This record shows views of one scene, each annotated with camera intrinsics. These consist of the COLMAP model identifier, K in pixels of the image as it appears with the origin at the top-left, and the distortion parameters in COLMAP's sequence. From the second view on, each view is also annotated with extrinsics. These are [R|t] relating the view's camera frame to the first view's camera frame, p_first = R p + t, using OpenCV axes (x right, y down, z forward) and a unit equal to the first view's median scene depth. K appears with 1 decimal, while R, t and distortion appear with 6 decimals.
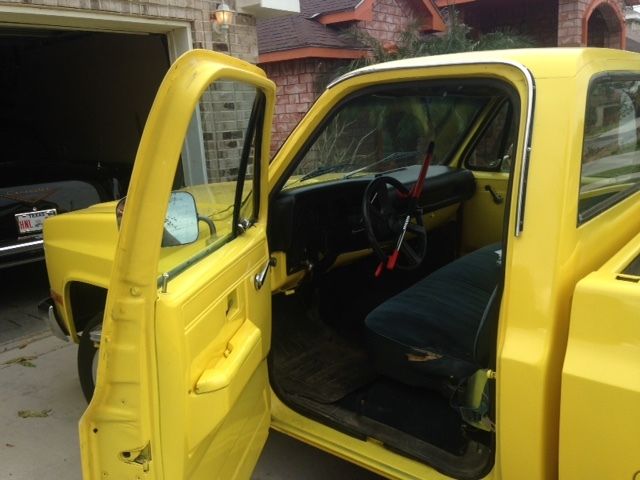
lens RADIAL K [[551.7, 0, 321.4], [0, 551.7, 241.7], [0, 0, 1]] dist [0.033720, -0.034641]
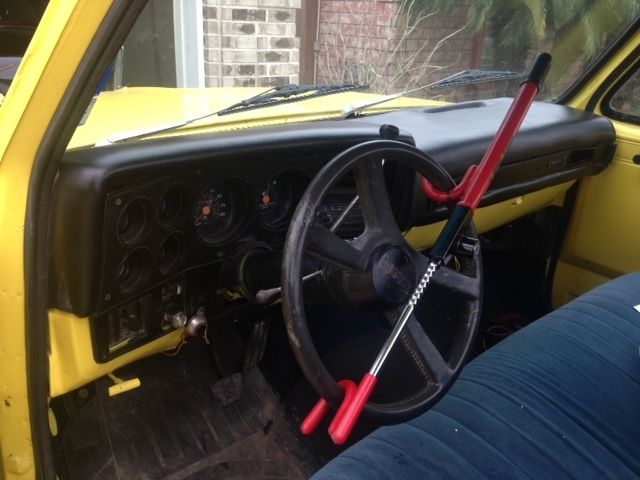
lens RADIAL K [[551.7, 0, 320.5], [0, 551.7, 241.6], [0, 0, 1]] dist [0.033720, -0.034641]
pose [[0.979781, 0.153207, -0.128675, 0.069090], [-0.129062, 0.975412, 0.178645, -0.060445], [0.152881, -0.158426, 0.975463, 0.343242]]
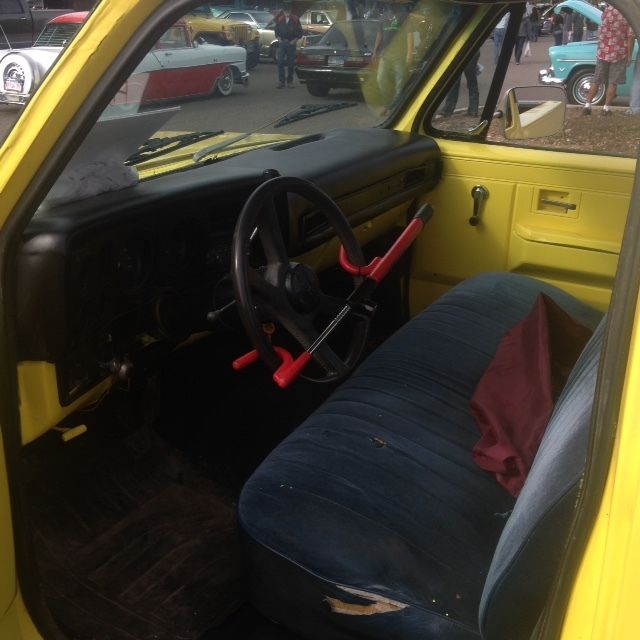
lens RADIAL K [[746.7, 0, 324.2], [0, 746.7, 317.6], [0, 0, 1]] dist [0.125994, 0.000000]
pose [[0.985493, -0.016508, 0.168912, 0.023040], [-0.011143, 0.986817, 0.161456, -0.058253], [-0.169351, -0.160996, 0.972317, 0.201304]]
